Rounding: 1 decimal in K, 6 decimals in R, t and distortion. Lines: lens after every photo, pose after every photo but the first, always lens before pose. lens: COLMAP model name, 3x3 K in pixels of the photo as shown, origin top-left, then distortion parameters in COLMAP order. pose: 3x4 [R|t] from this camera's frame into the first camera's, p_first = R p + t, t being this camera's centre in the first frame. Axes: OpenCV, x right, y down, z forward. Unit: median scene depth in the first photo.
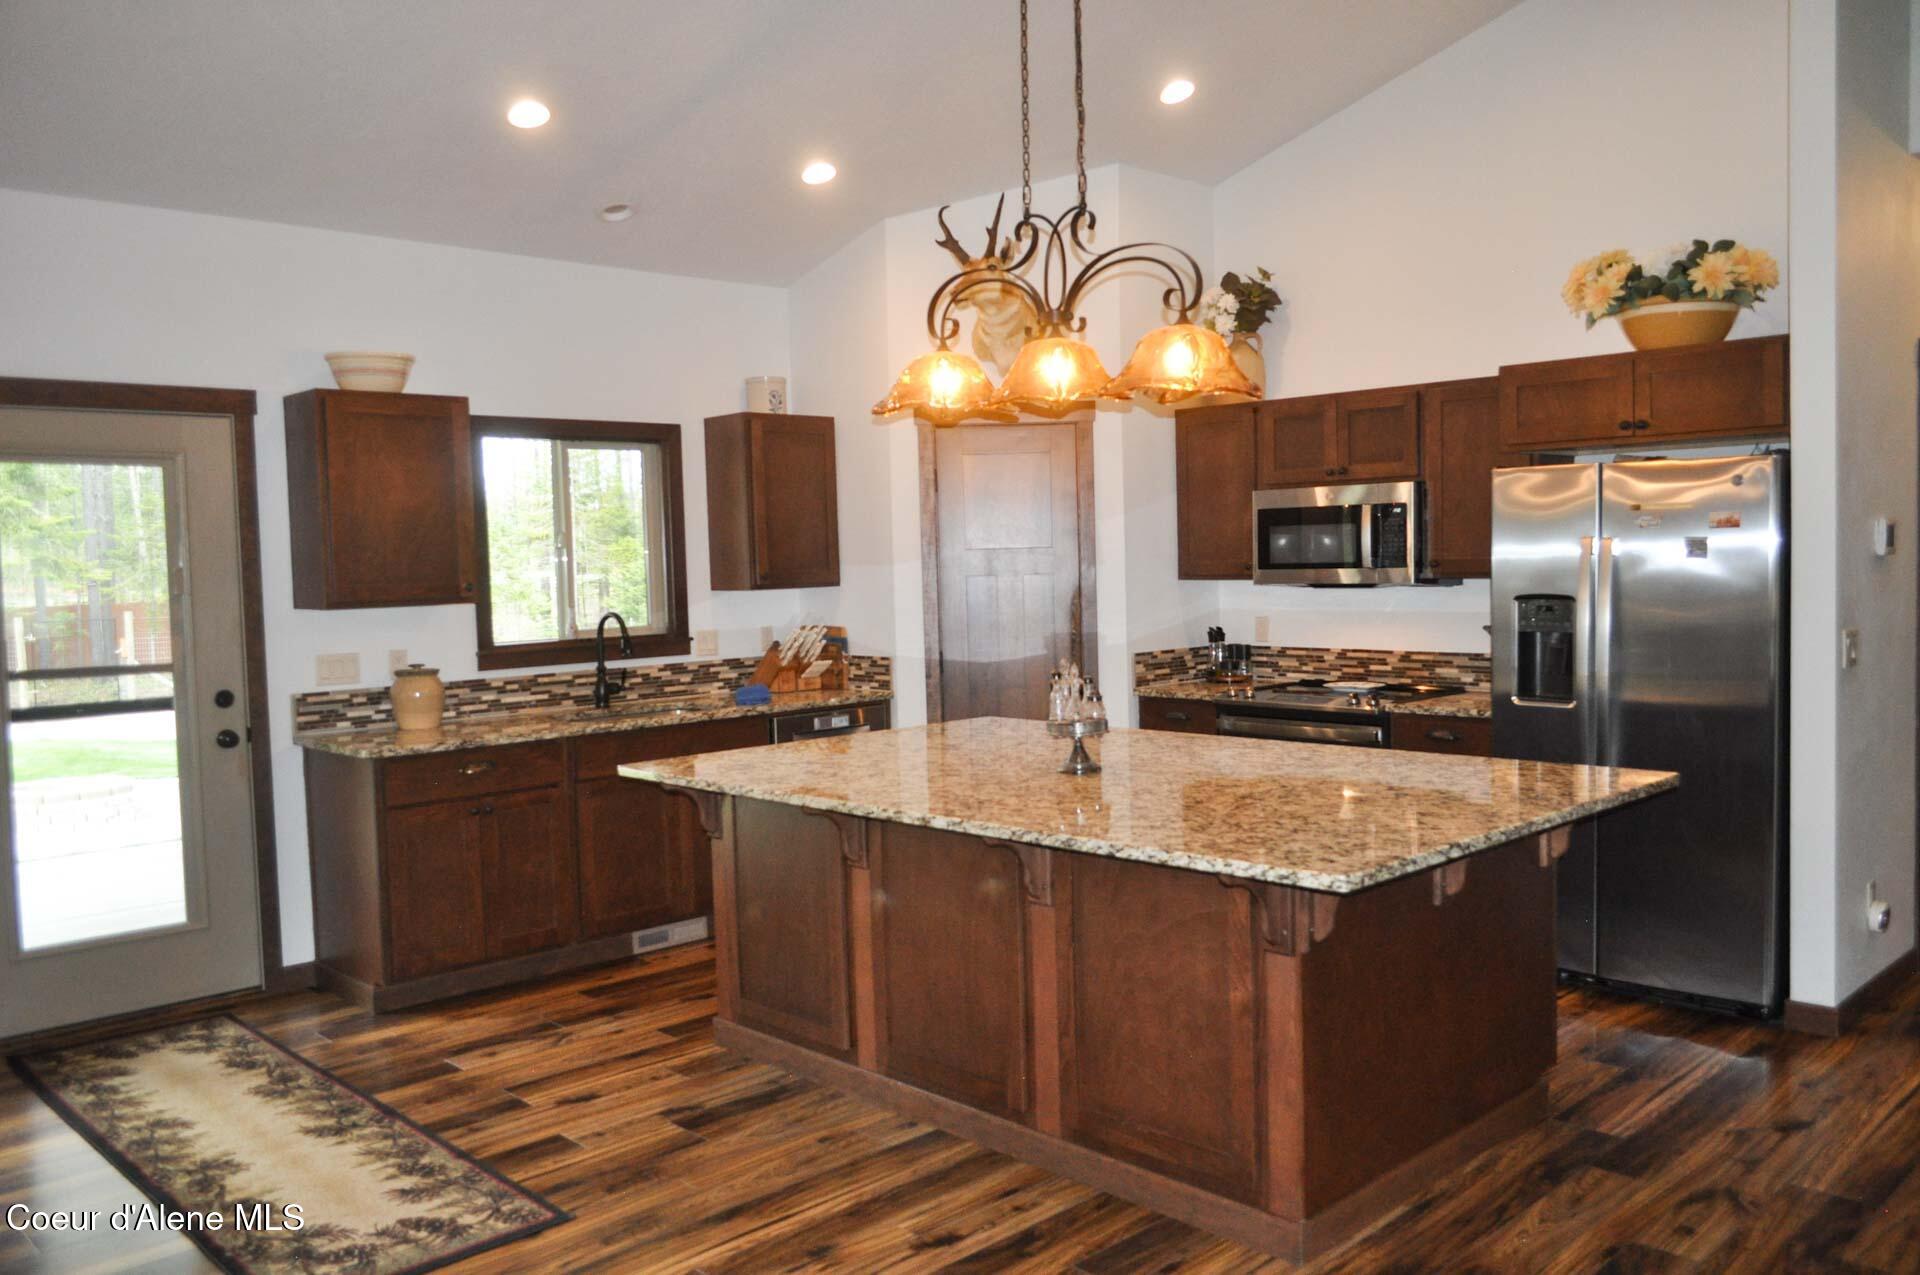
lens RADIAL K [[1493.8, 0, 967.4], [0, 1493.8, 639.8], [0, 0, 1]] dist [-0.014238, 0.007308]
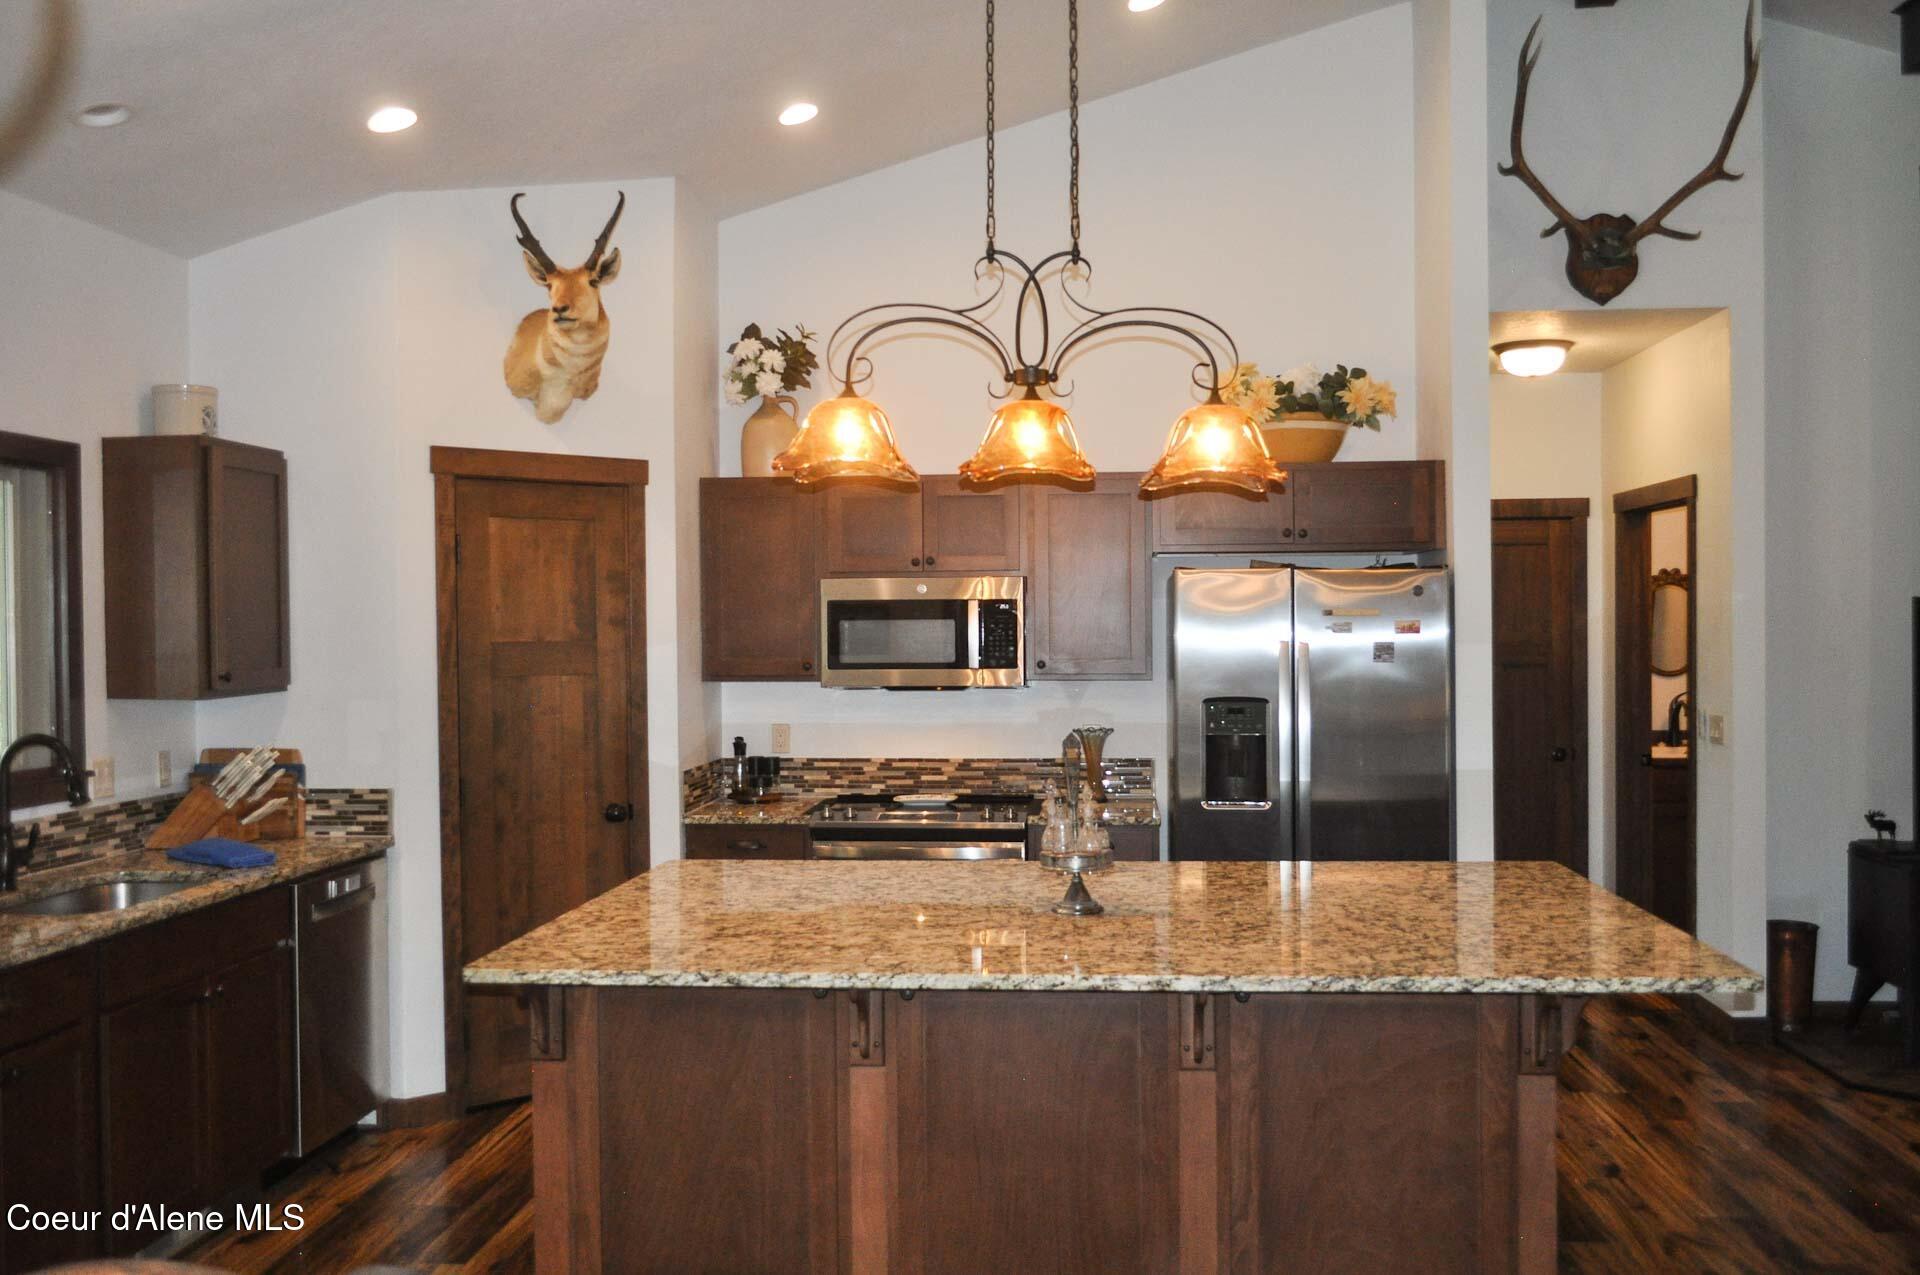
lens RADIAL K [[1714.7, 0, 960.0], [0, 1714.7, 637.5], [0, 0, 1]] dist [-0.022895, 0.001303]
pose [[0.757932, 0.014718, 0.652168, -0.450486], [0.025892, 0.998279, -0.052621, -0.012898], [-0.651820, 0.056769, 0.756246, 0.223697]]
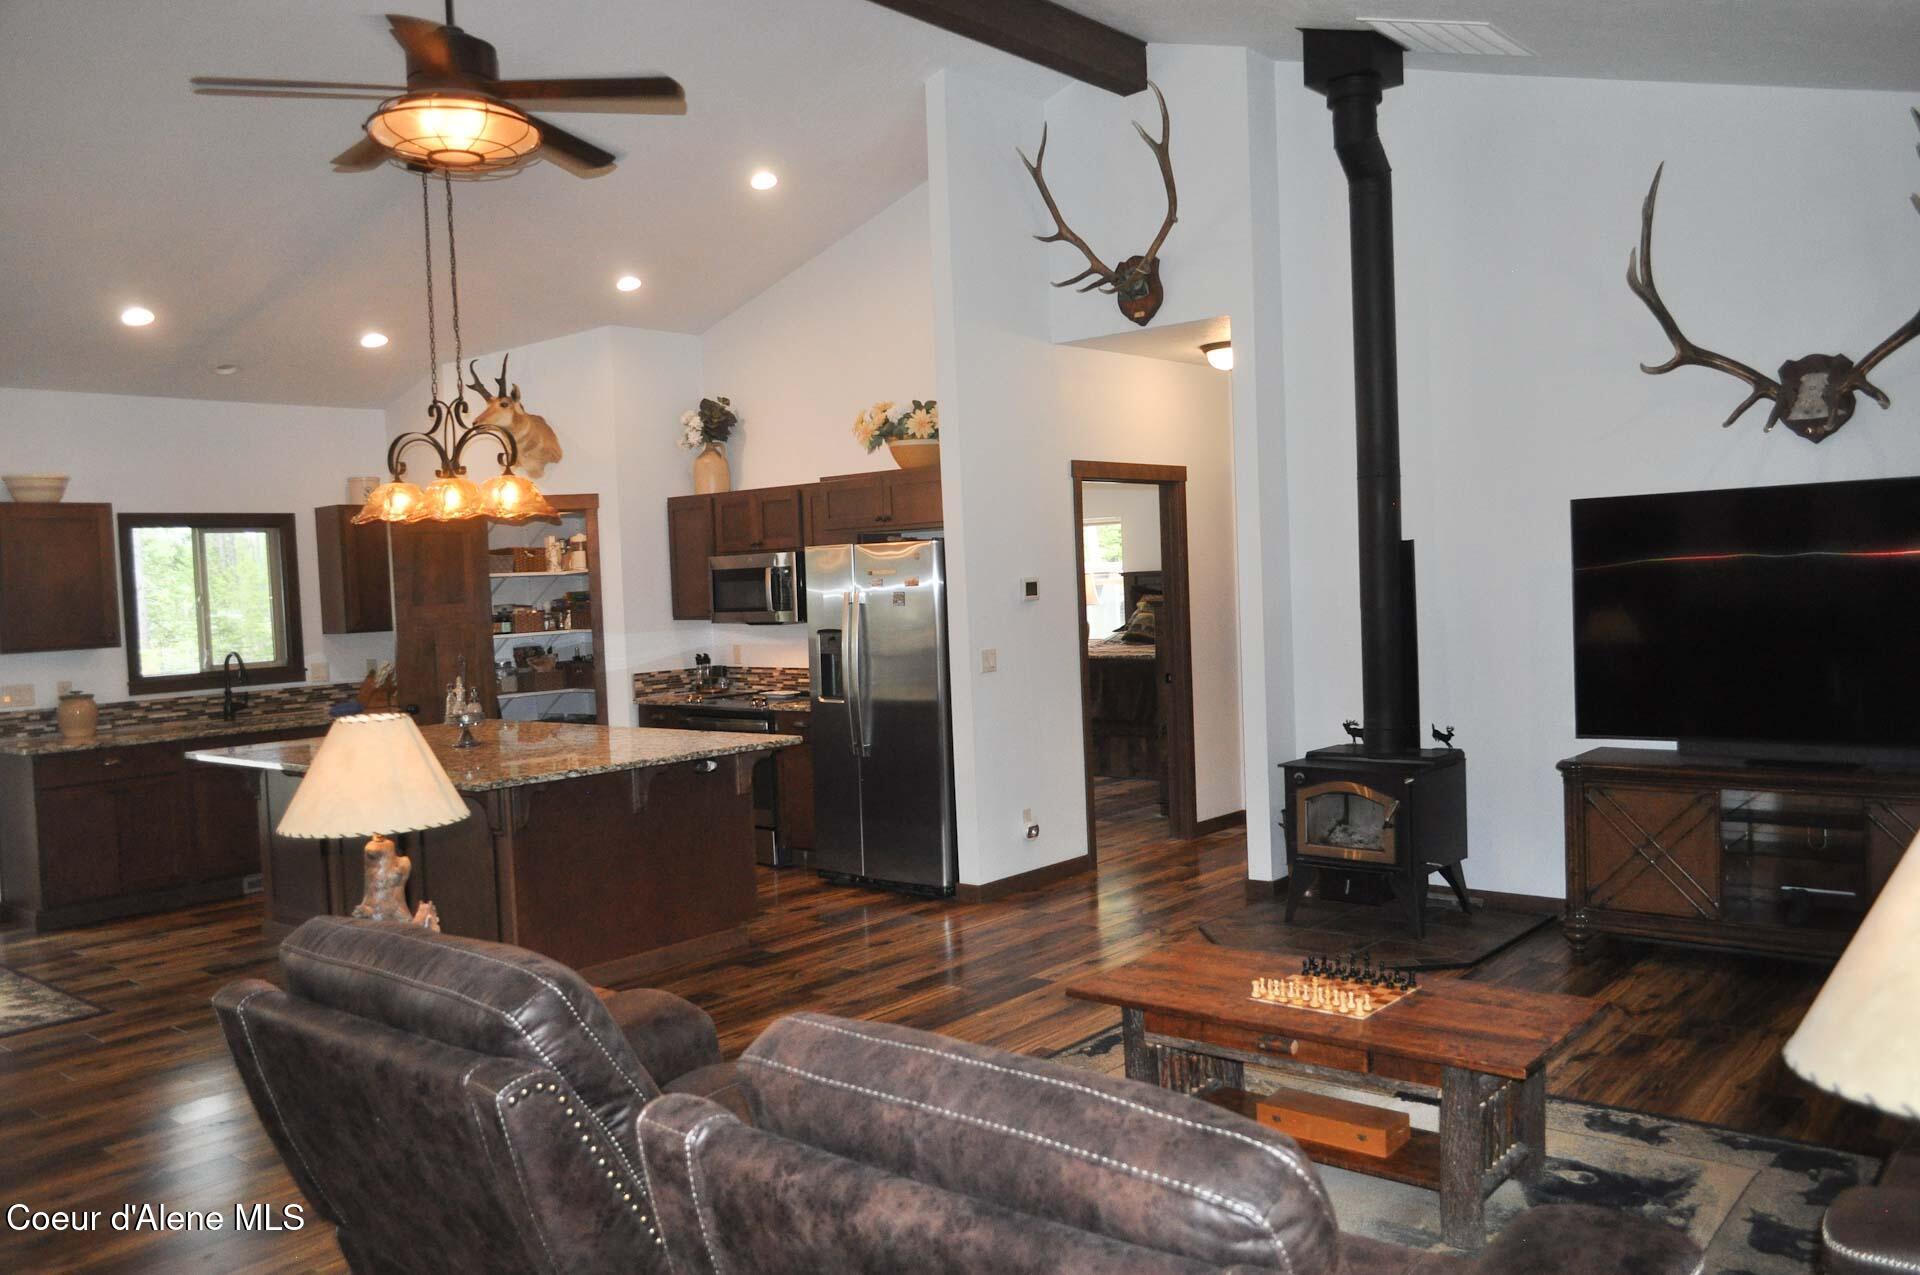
lens RADIAL K [[1493.8, 0, 967.4], [0, 1493.8, 639.8], [0, 0, 1]] dist [-0.014238, 0.007308]
pose [[0.995750, -0.018427, 0.090239, 0.348110], [0.019959, 0.999671, -0.016106, 0.007120], [-0.089912, 0.017839, 0.995790, -0.486622]]
